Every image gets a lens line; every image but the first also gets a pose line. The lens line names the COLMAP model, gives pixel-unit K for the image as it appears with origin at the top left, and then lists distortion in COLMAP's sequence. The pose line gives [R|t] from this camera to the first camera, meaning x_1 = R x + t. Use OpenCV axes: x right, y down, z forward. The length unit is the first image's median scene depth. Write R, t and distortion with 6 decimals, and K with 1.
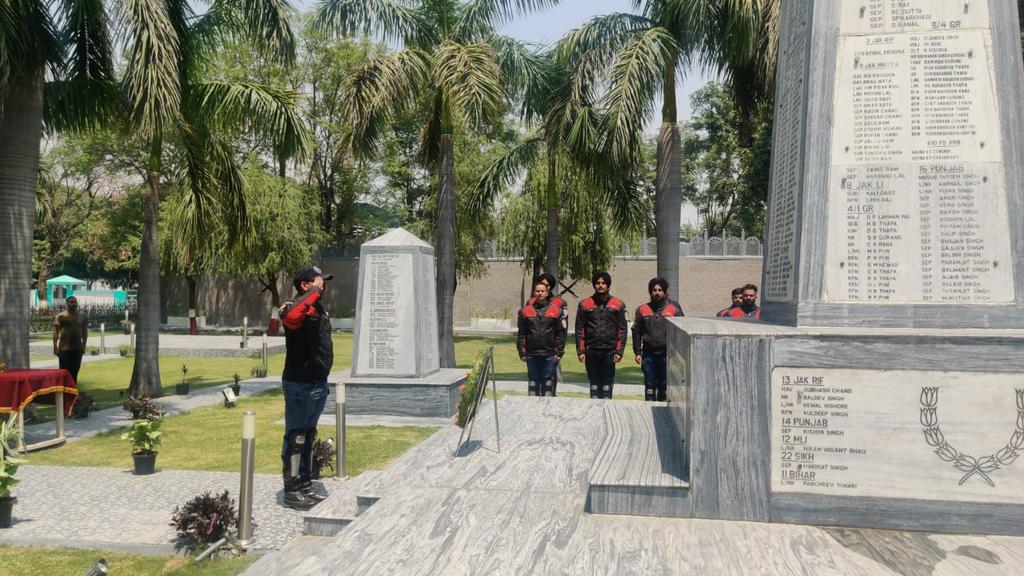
lens RADIAL K [[775.6, 0, 512.0], [0, 775.6, 288.0], [0, 0, 1]] dist [0.037870, 0.008019]
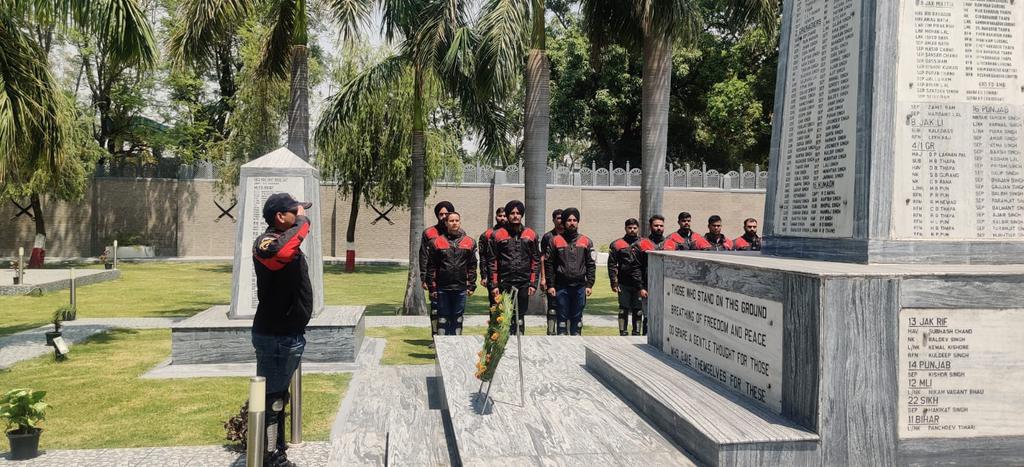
lens RADIAL K [[779.2, 0, 511.1], [0, 779.2, 221.4], [0, 0, 1]] dist [0.037613, -0.004755]
pose [[0.959005, 0.005440, 0.283337, -0.349527], [-0.008244, 0.999928, 0.008704, -0.009052], [-0.283269, -0.010683, 0.958981, 0.183145]]
